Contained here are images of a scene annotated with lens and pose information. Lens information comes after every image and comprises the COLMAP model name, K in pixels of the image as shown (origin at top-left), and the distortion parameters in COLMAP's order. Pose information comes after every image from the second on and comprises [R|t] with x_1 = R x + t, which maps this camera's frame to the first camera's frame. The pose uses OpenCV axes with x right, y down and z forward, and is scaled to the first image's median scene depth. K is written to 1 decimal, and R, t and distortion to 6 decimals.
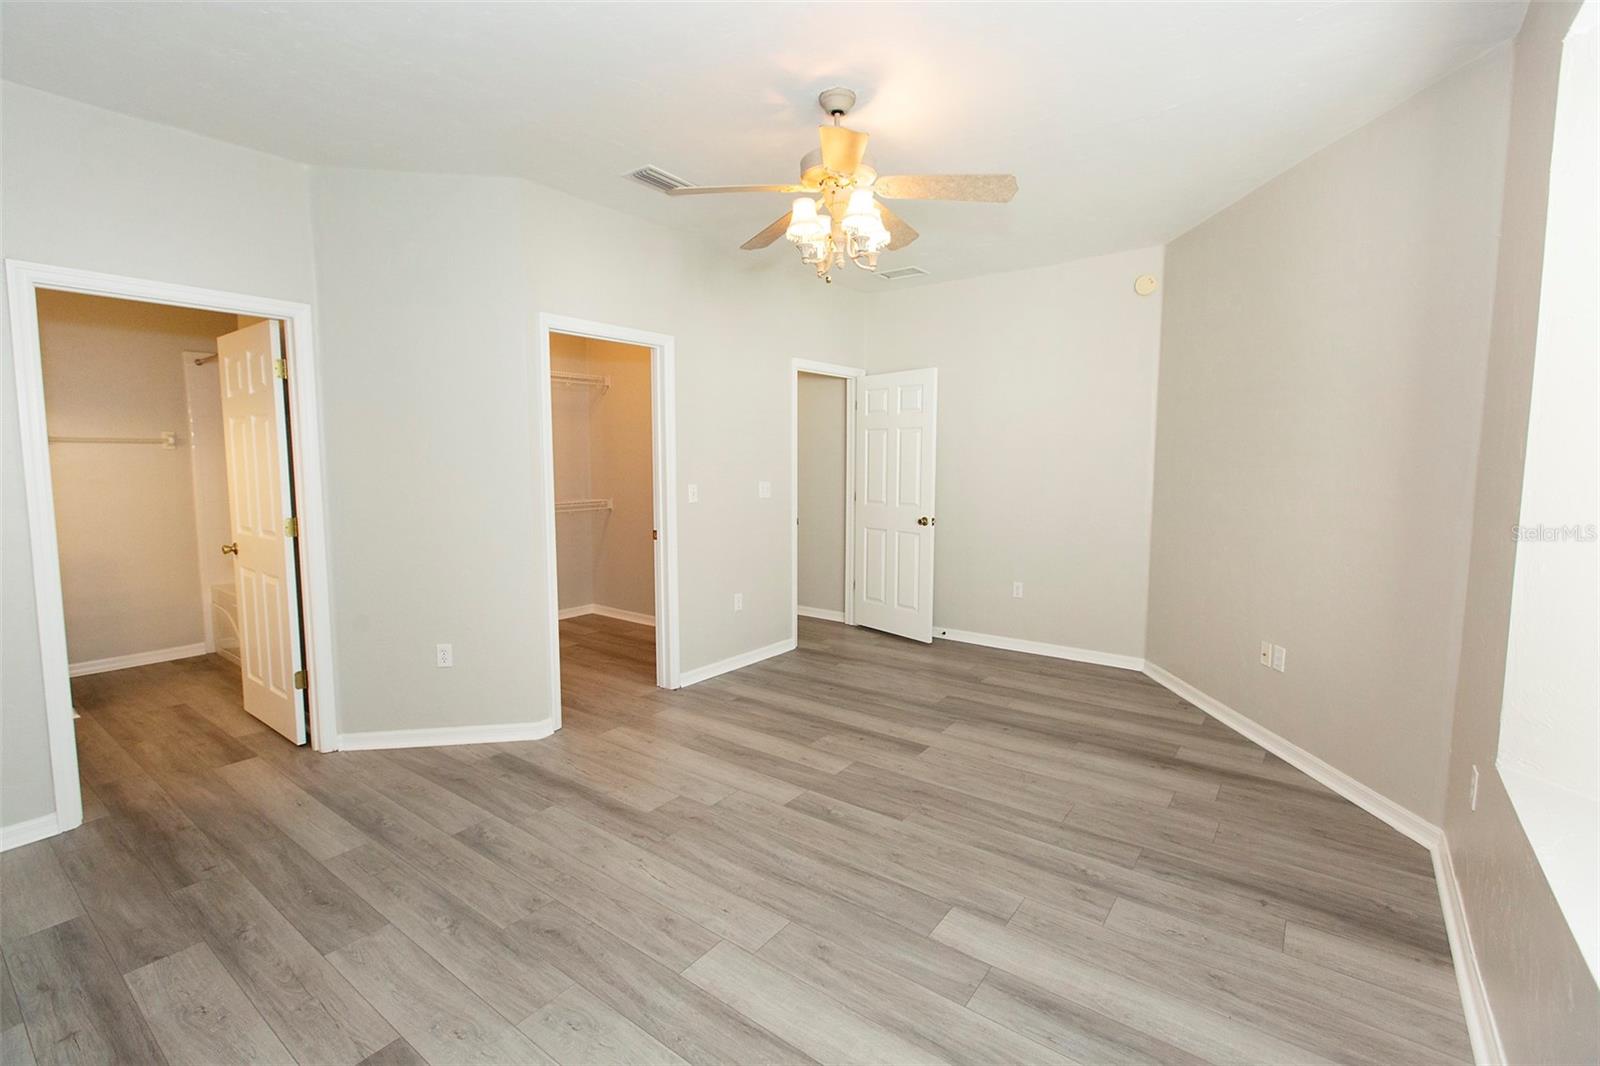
lens RADIAL K [[727.0, 0, 803.6], [0, 727.0, 527.1], [0, 0, 1]] dist [0.001094, -0.000202]
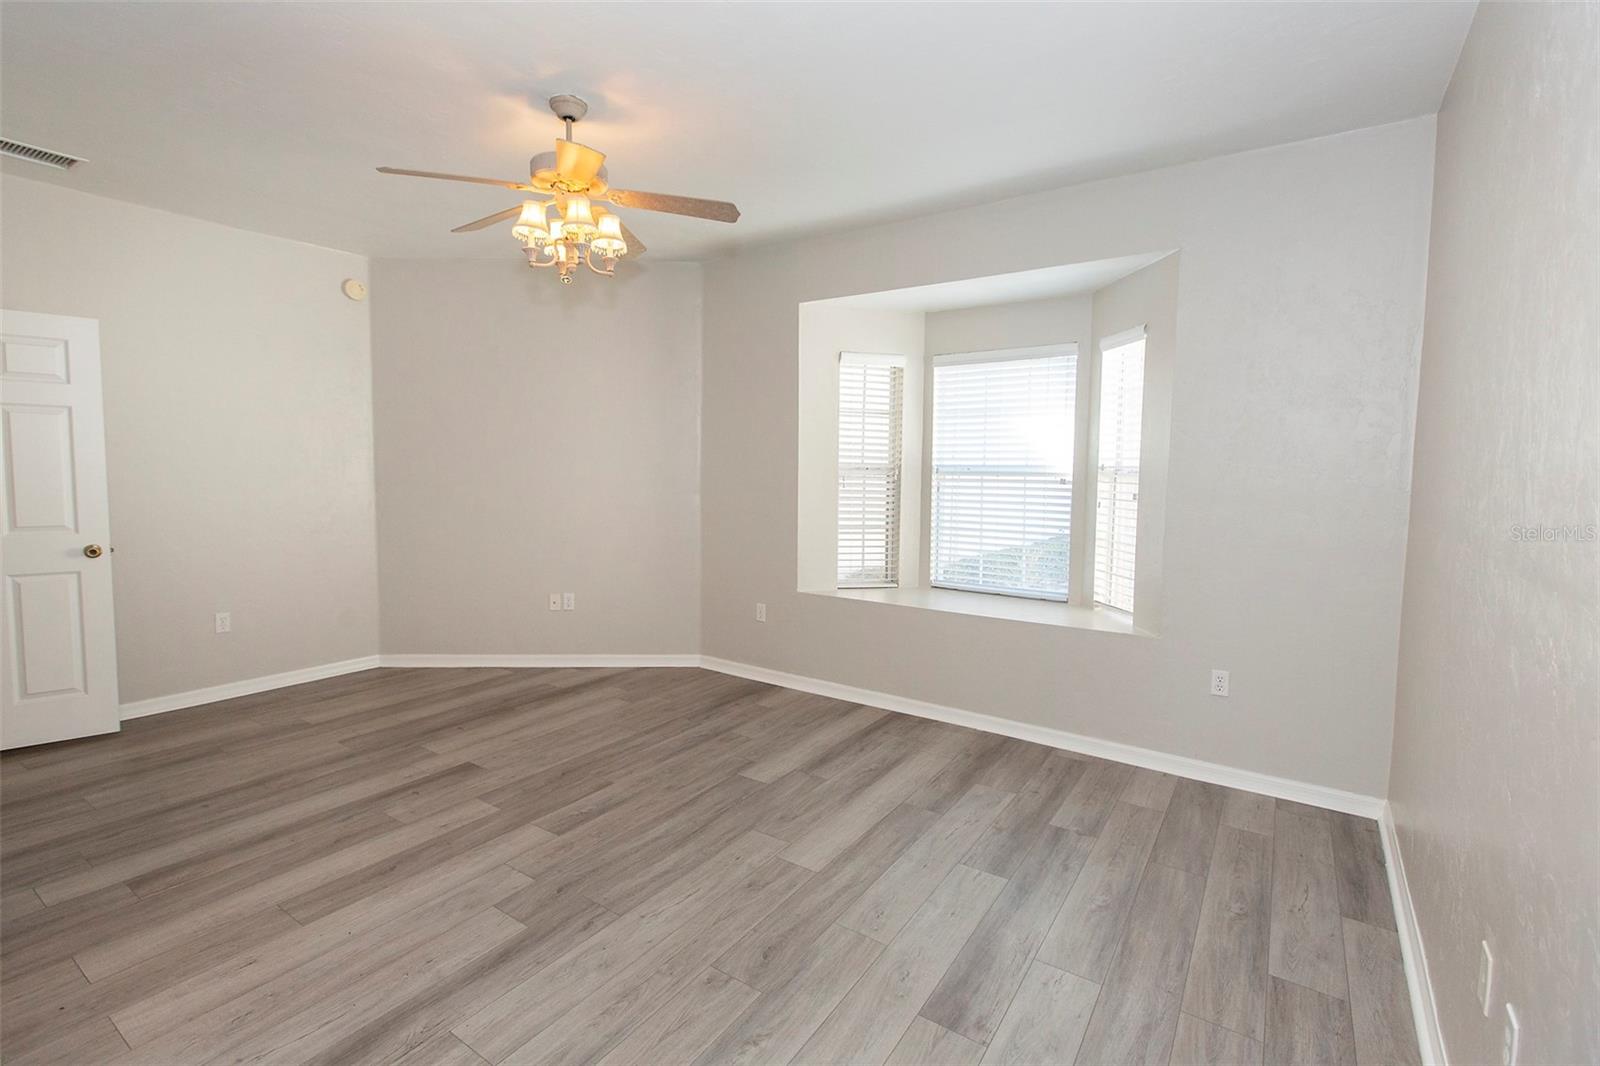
lens RADIAL K [[727.0, 0, 800.0], [0, 727.0, 528.4], [0, 0, 1]] dist [0.001094, -0.000202]
pose [[-0.061505, -0.080775, 0.994833, -0.944381], [0.081591, 0.992977, 0.085668, -0.058977], [-0.994766, 0.086439, -0.054483, 0.721457]]
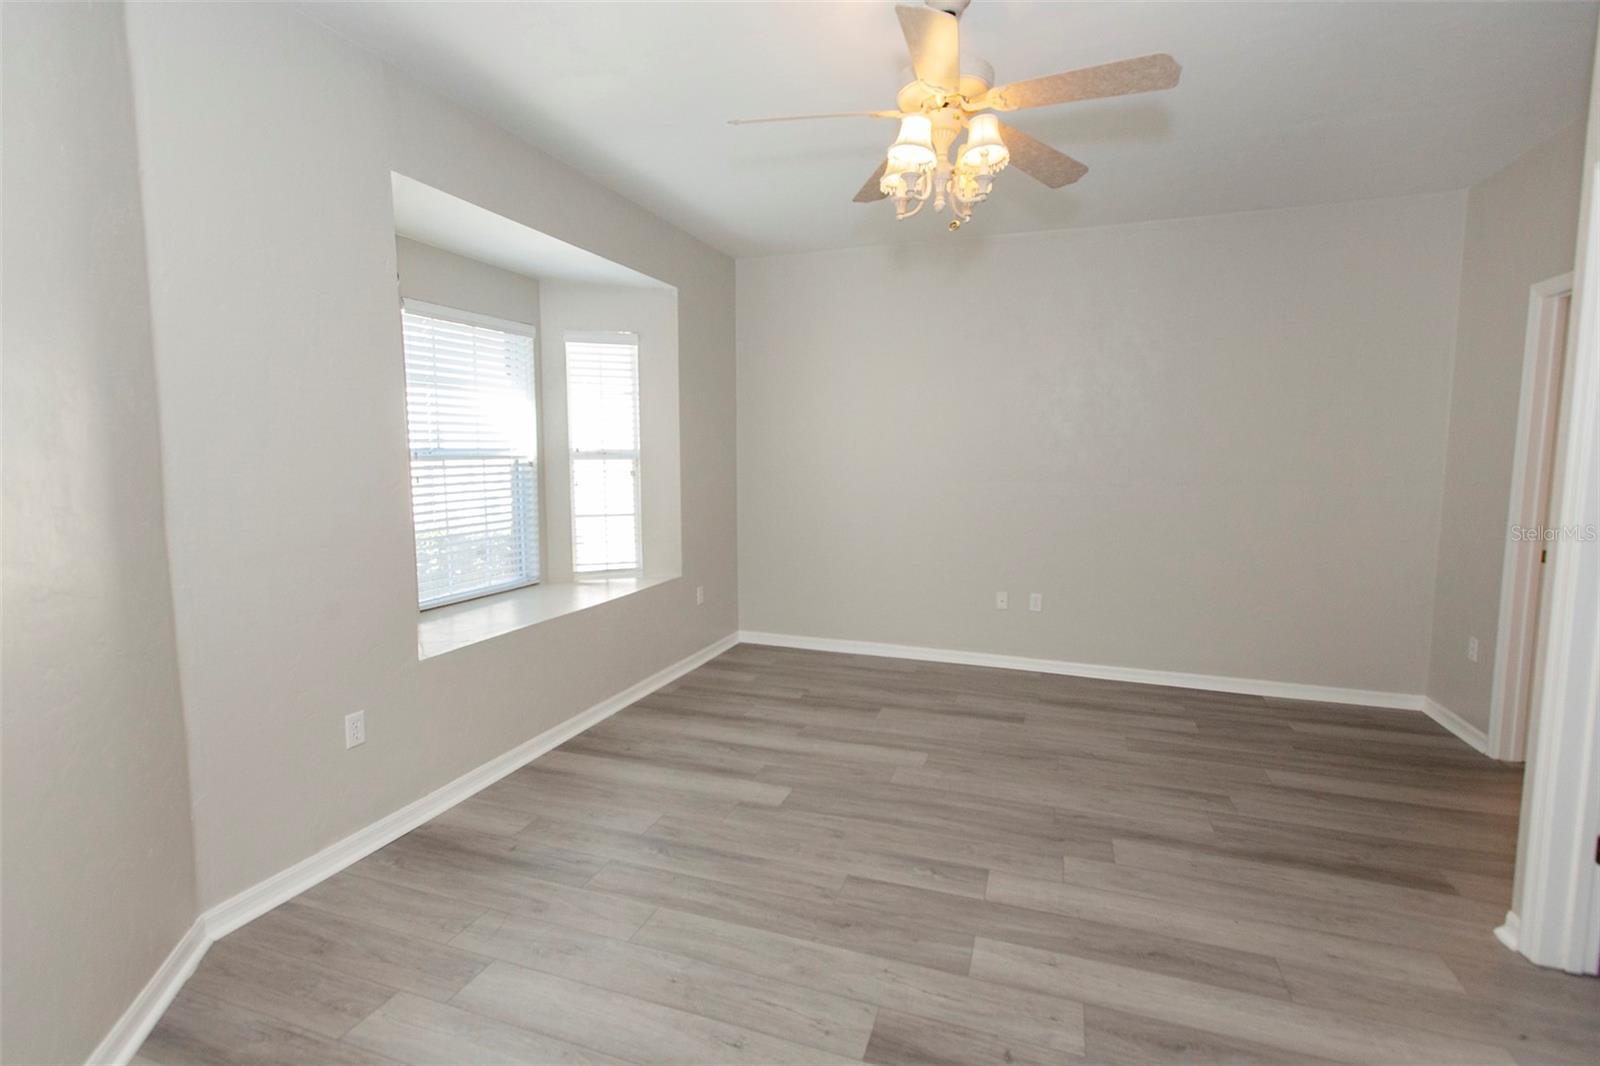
lens RADIAL K [[727.0, 0, 797.6], [0, 727.0, 530.2], [0, 0, 1]] dist [0.001094, -0.000202]
pose [[-0.957419, 0.032829, -0.286829, 0.412153], [-0.025815, 0.979799, 0.198312, -0.158121], [0.287545, 0.197272, -0.937231, 1.659394]]
